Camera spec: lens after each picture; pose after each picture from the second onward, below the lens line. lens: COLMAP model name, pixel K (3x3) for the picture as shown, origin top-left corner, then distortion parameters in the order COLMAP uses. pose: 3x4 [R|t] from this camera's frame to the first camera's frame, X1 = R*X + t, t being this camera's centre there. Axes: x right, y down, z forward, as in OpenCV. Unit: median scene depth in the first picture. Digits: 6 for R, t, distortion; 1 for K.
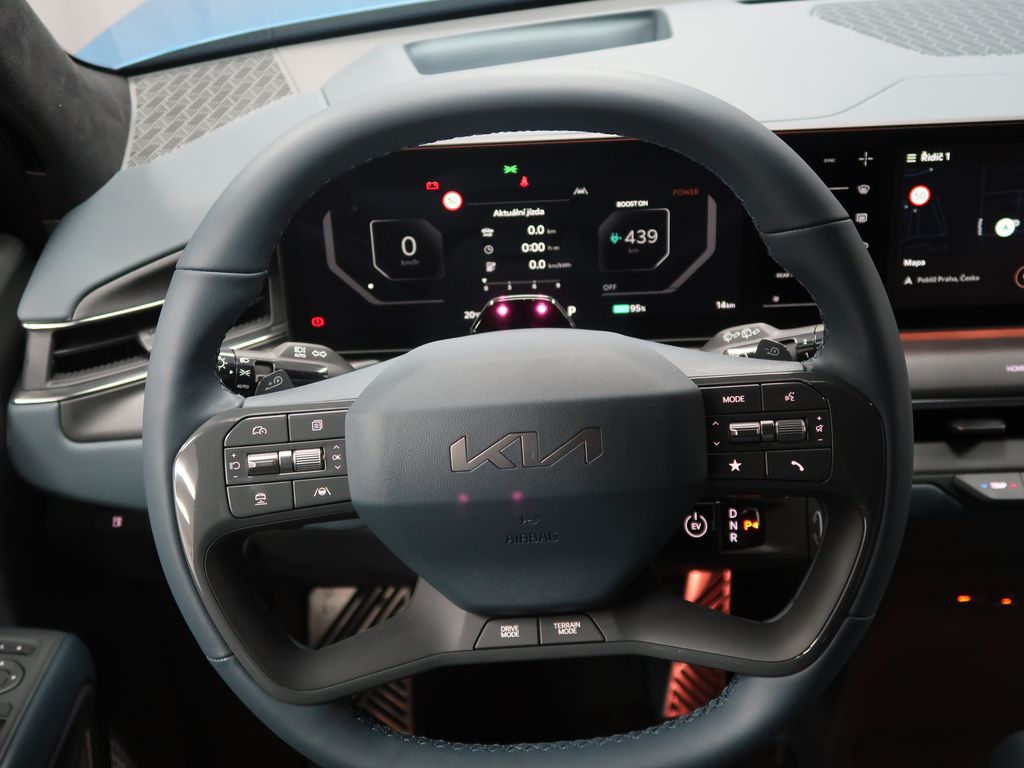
lens RADIAL K [[1200.4, 0, 512.4], [0, 1200.4, 383.0], [0, 0, 1]] dist [0.006399, 0.000000]
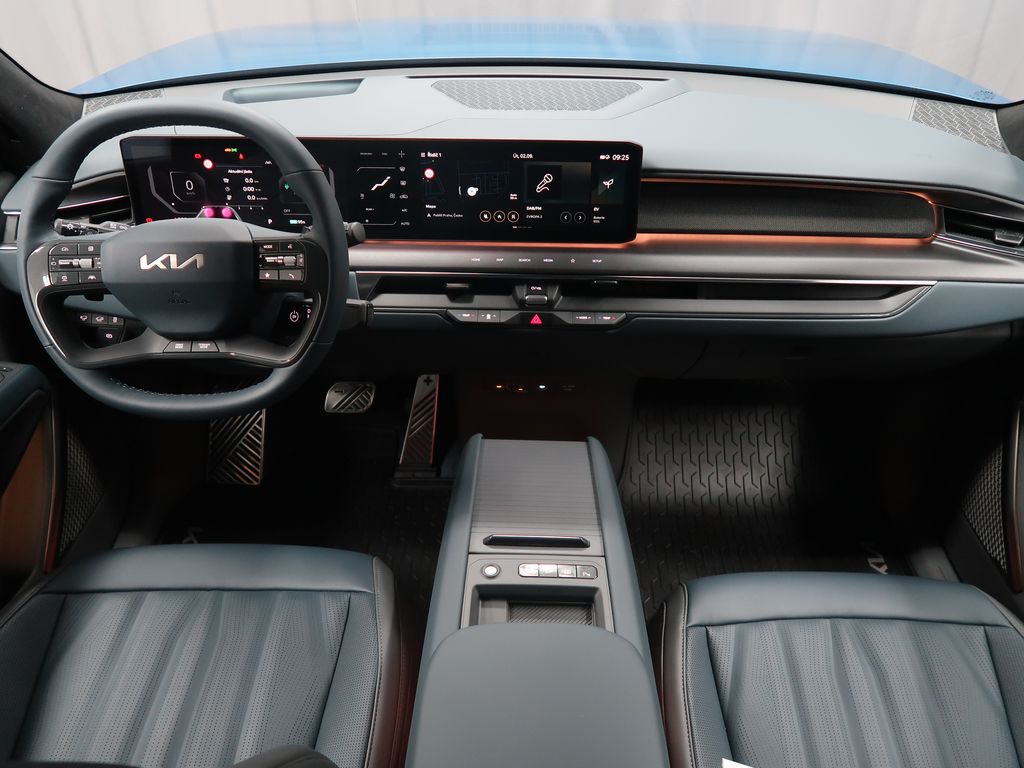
lens RADIAL K [[807.1, 0, 511.4], [0, 807.1, 385.5], [0, 0, 1]] dist [-0.010428, 0.005982]
pose [[0.998514, 0.054485, 0.001455, 0.501711], [-0.054473, 0.996673, 0.060621, 0.120958], [0.001853, -0.060610, 0.998160, -0.433472]]
